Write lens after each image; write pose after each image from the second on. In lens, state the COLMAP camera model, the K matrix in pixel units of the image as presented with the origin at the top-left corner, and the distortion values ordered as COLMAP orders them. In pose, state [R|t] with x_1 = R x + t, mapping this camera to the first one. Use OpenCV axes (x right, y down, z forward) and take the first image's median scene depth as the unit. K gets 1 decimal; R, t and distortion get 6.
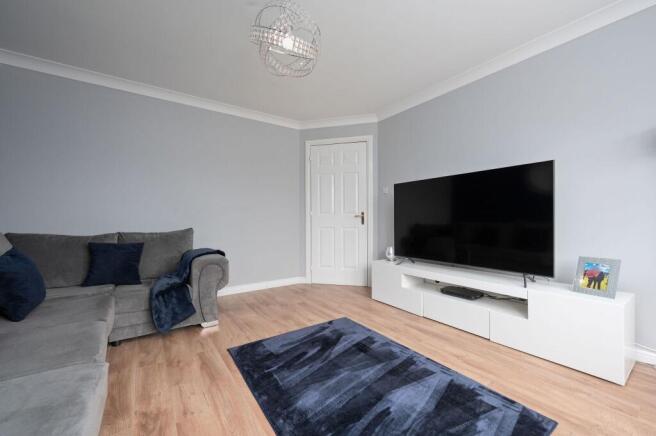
lens RADIAL K [[261.5, 0, 328.0], [0, 261.5, 218.0], [0, 0, 1]] dist [-0.001777, -0.000420]
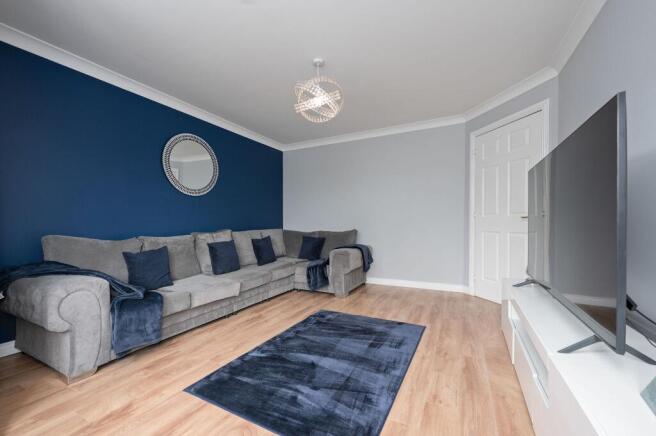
lens RADIAL K [[261.5, 0, 328.0], [0, 261.5, 218.0], [0, 0, 1]] dist [-0.001777, -0.000420]
pose [[0.466541, -0.023269, -0.884193, 0.737203], [0.012049, 0.999728, -0.019951, 0.005285], [0.884417, -0.001346, 0.466695, 0.252822]]
